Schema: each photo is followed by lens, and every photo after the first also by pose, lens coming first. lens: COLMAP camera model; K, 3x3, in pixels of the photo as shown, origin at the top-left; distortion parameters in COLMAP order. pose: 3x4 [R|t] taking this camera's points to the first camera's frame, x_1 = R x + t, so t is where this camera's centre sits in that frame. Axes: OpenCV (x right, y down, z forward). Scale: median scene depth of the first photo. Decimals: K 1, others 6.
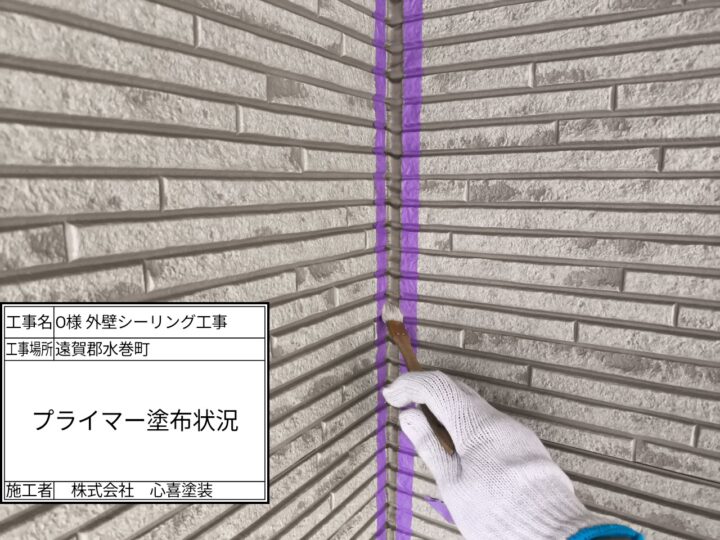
lens RADIAL K [[558.1, 0, 357.0], [0, 558.1, 267.9], [0, 0, 1]] dist [0.040123, -0.073638]
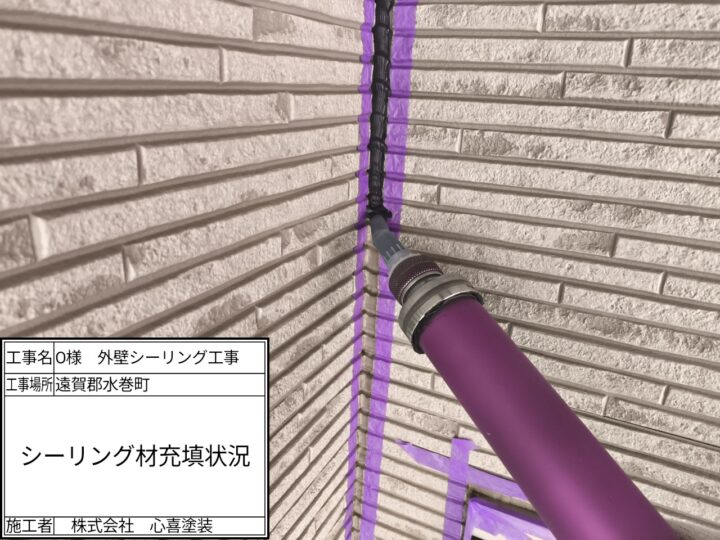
lens RADIAL K [[558.1, 0, 361.0], [0, 558.1, 270.3], [0, 0, 1]] dist [0.040123, -0.073638]
pose [[0.991986, 0.004821, 0.126257, -0.092872], [-0.028010, 0.982799, 0.182542, -0.104314], [-0.123205, -0.184616, 0.975058, 0.084971]]
